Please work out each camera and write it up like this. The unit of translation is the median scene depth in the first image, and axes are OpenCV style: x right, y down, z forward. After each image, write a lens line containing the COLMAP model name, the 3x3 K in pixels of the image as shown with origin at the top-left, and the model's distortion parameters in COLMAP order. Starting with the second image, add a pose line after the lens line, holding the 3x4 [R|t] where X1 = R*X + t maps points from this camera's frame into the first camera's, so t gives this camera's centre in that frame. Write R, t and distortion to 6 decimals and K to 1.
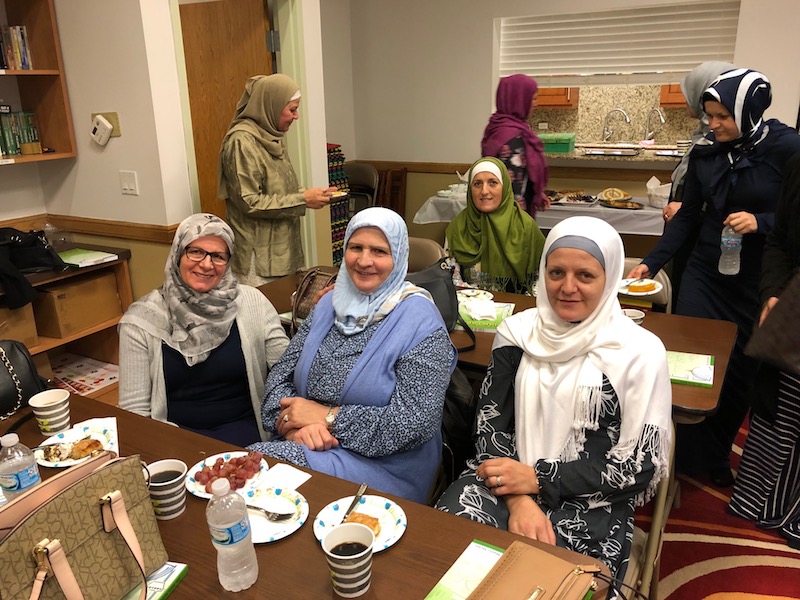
lens RADIAL K [[735.5, 0, 398.9], [0, 735.5, 294.4], [0, 0, 1]] dist [0.015762, 0.007683]
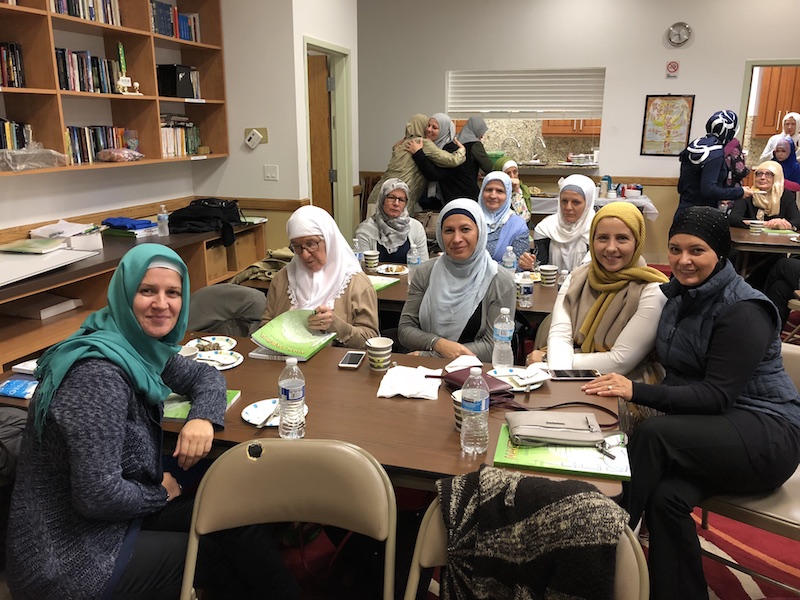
lens RADIAL K [[647.5, 0, 400.0], [0, 647.5, 303.4], [0, 0, 1]] dist [0.008705, 0.002081]
pose [[0.986202, -0.017268, 0.164642, -0.546147], [0.016268, 0.999840, 0.007420, 0.218211], [-0.164743, -0.004639, 0.986326, -0.746506]]
